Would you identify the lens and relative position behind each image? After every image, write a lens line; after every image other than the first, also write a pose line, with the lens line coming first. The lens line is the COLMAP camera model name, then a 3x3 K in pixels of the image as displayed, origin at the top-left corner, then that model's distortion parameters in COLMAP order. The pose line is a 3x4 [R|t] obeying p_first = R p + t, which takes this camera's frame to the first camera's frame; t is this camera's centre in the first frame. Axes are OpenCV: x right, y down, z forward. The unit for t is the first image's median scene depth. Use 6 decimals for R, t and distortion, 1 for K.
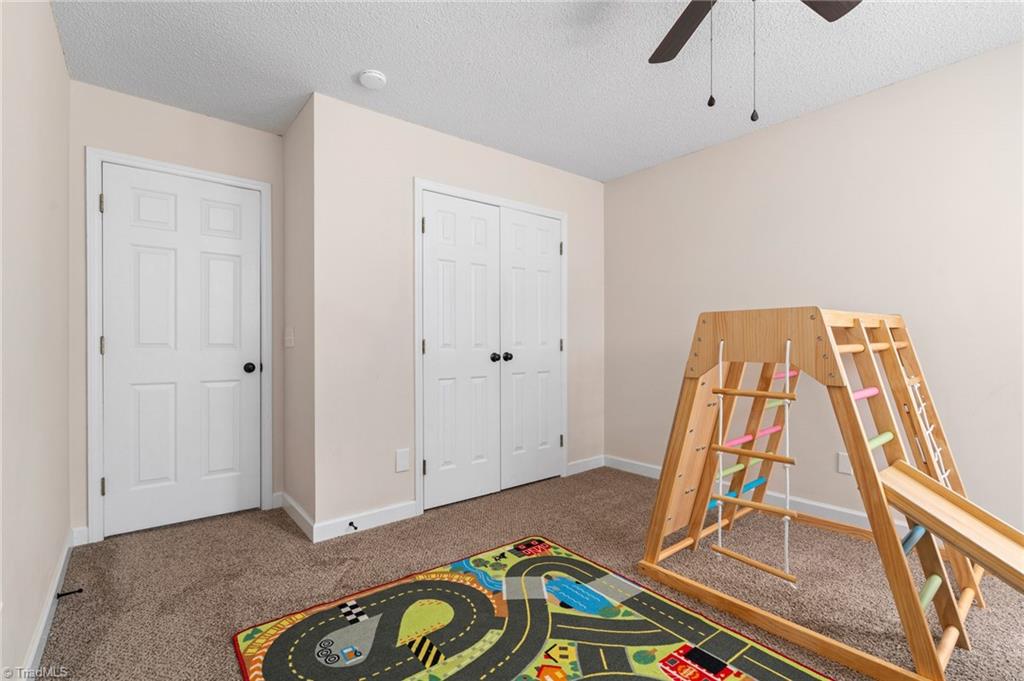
lens RADIAL K [[461.7, 0, 513.0], [0, 461.7, 342.7], [0, 0, 1]] dist [-0.004230, 0.001354]
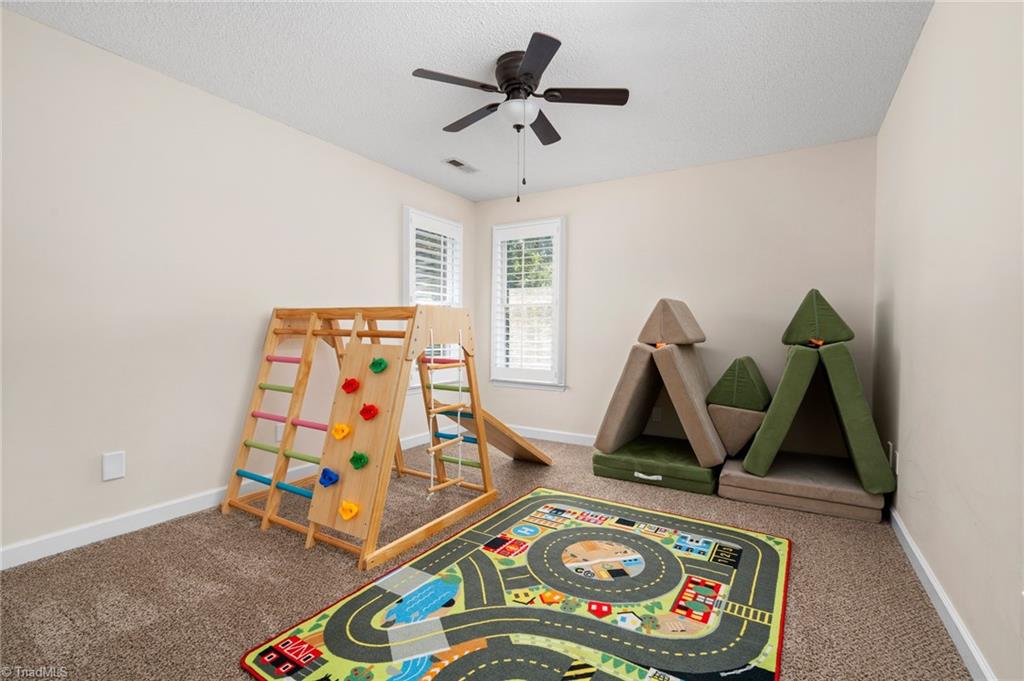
lens RADIAL K [[461.7, 0, 512.1], [0, 461.7, 339.0], [0, 0, 1]] dist [-0.004230, 0.001354]
pose [[-0.329564, -0.012632, 0.944049, -0.813494], [-0.005143, 0.999920, 0.011585, 0.011913], [-0.944119, -0.001037, -0.329602, 1.180299]]
